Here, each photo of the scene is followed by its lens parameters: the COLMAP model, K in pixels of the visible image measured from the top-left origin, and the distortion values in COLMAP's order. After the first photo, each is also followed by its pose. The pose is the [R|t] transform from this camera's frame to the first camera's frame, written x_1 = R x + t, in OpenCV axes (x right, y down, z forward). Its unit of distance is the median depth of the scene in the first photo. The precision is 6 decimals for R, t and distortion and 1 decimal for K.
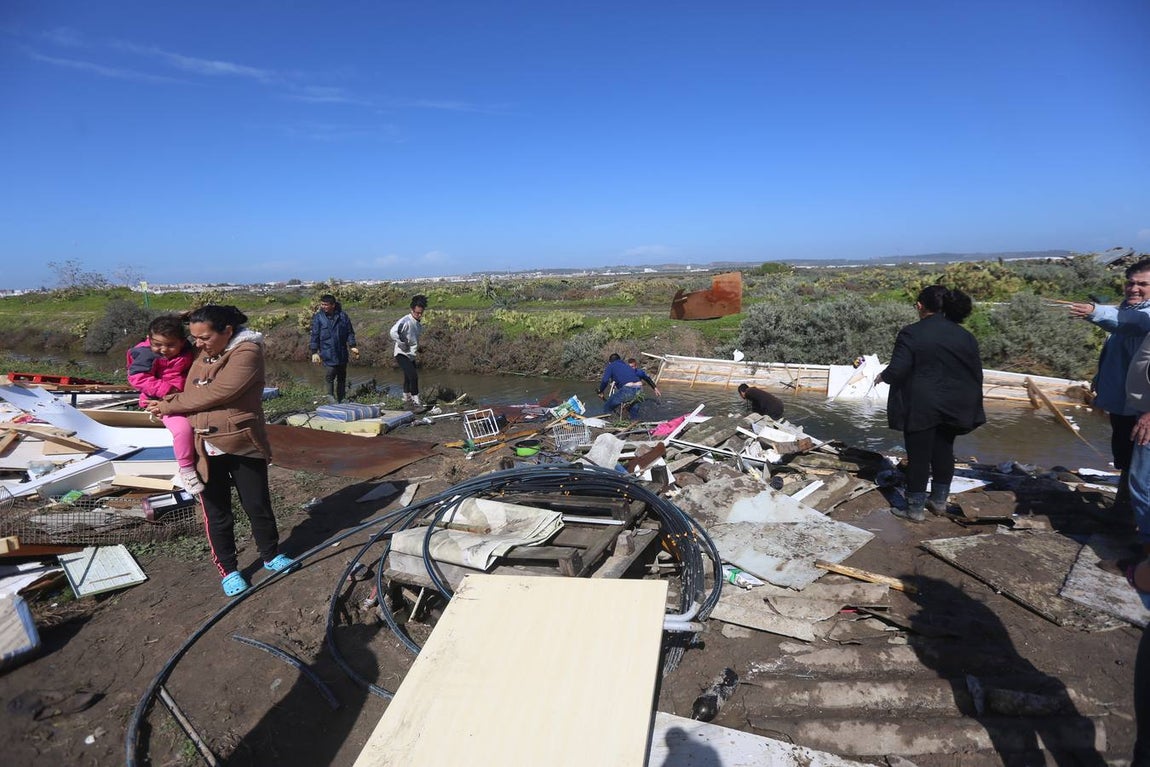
lens RADIAL K [[532.7, 0, 570.6], [0, 532.7, 377.4], [0, 0, 1]] dist [-0.051788, 0.019172]
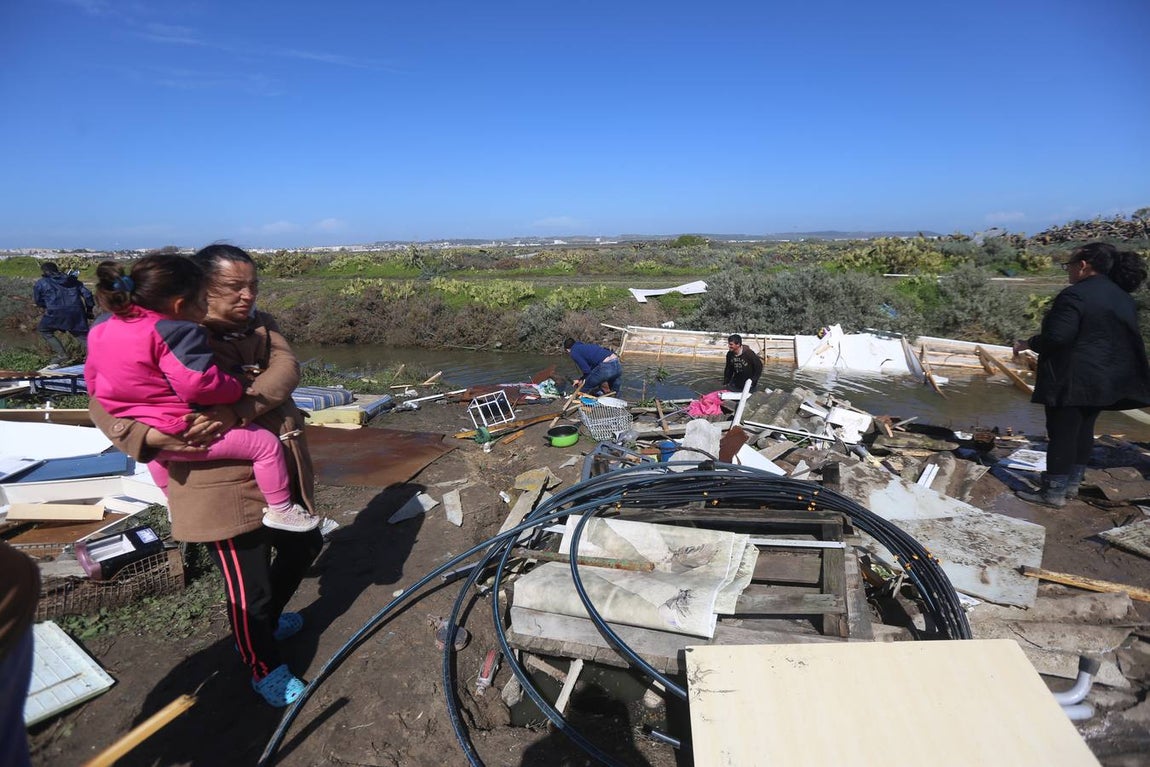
lens RADIAL K [[532.7, 0, 569.3], [0, 532.7, 380.0], [0, 0, 1]] dist [-0.051788, 0.019172]
pose [[0.986624, -0.022742, 0.161416, -0.082095], [0.013634, 0.998263, 0.057312, -0.001798], [-0.162439, -0.054344, 0.985221, 0.069873]]
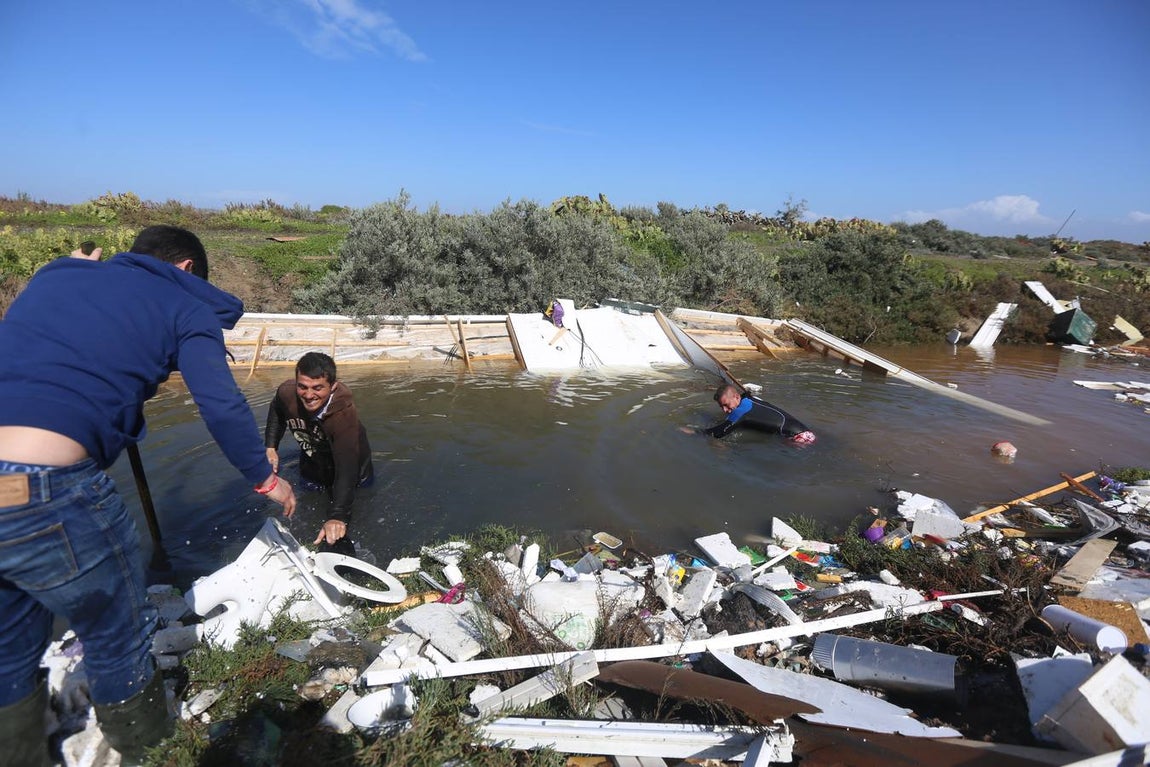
lens RADIAL K [[532.7, 0, 566.1], [0, 532.7, 386.3], [0, 0, 1]] dist [-0.051788, 0.019172]
pose [[0.716756, -0.133755, 0.684376, 0.104675], [0.066905, 0.990095, 0.123435, -0.010656], [-0.694107, -0.042684, 0.718605, 0.461141]]
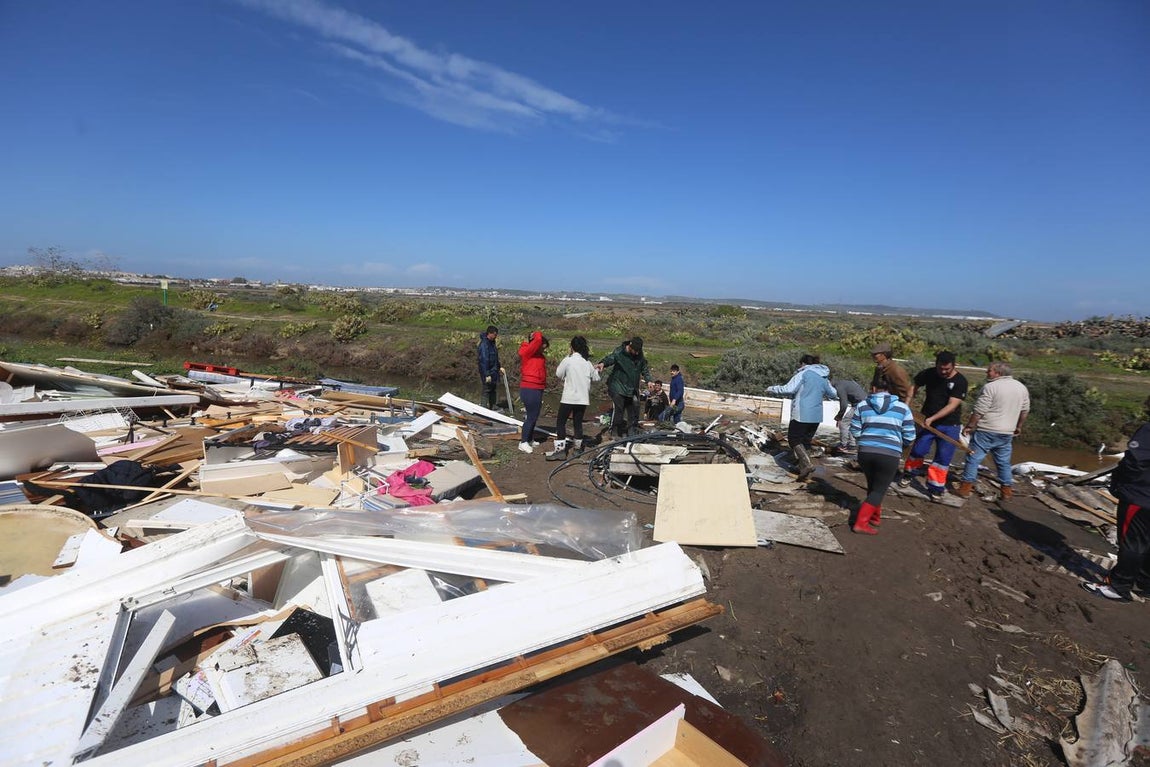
lens RADIAL K [[532.7, 0, 570.6], [0, 532.7, 387.1], [0, 0, 1]] dist [-0.051788, 0.019172]
pose [[0.993297, 0.067419, 0.093890, -0.164369], [-0.065009, 0.997478, -0.028498, 0.019299], [-0.095575, 0.022204, 0.995175, -0.277255]]
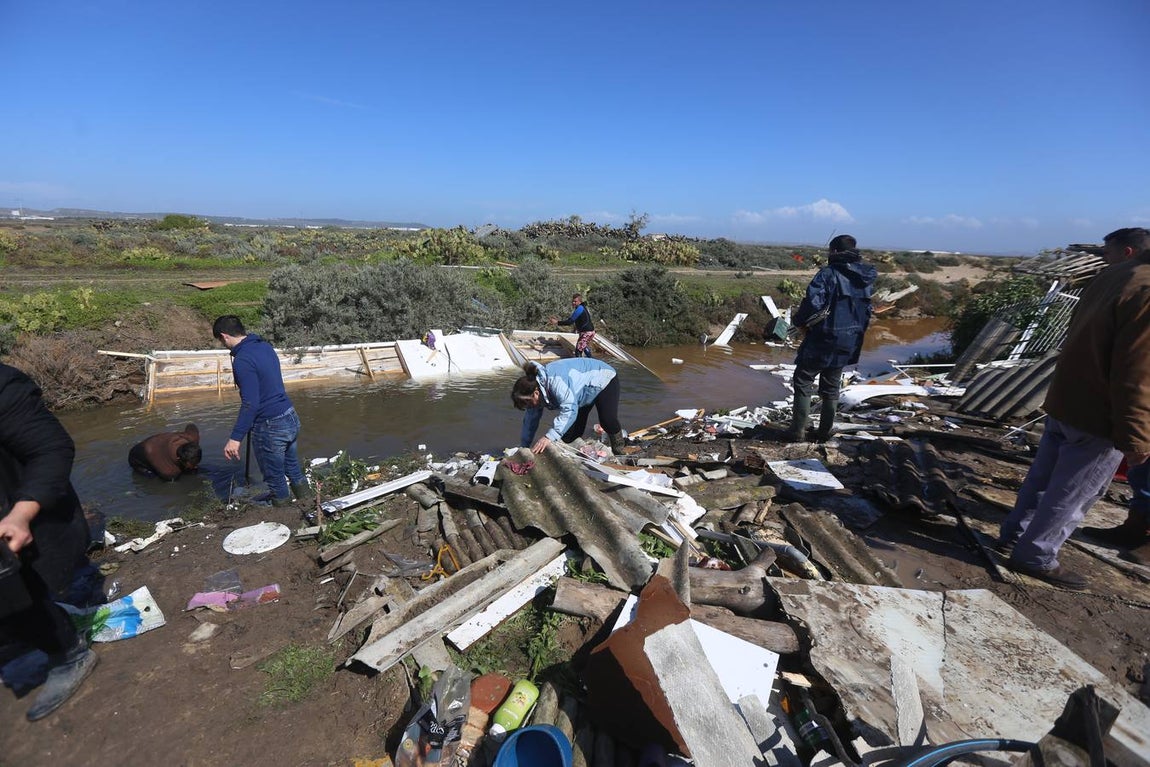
lens RADIAL K [[532.7, 0, 566.6], [0, 532.7, 385.1], [0, 0, 1]] dist [-0.051788, 0.019172]
pose [[0.530784, -0.171804, 0.829911, -0.075928], [0.100819, 0.985084, 0.139447, -0.039450], [-0.841489, 0.009655, 0.540187, 0.269395]]
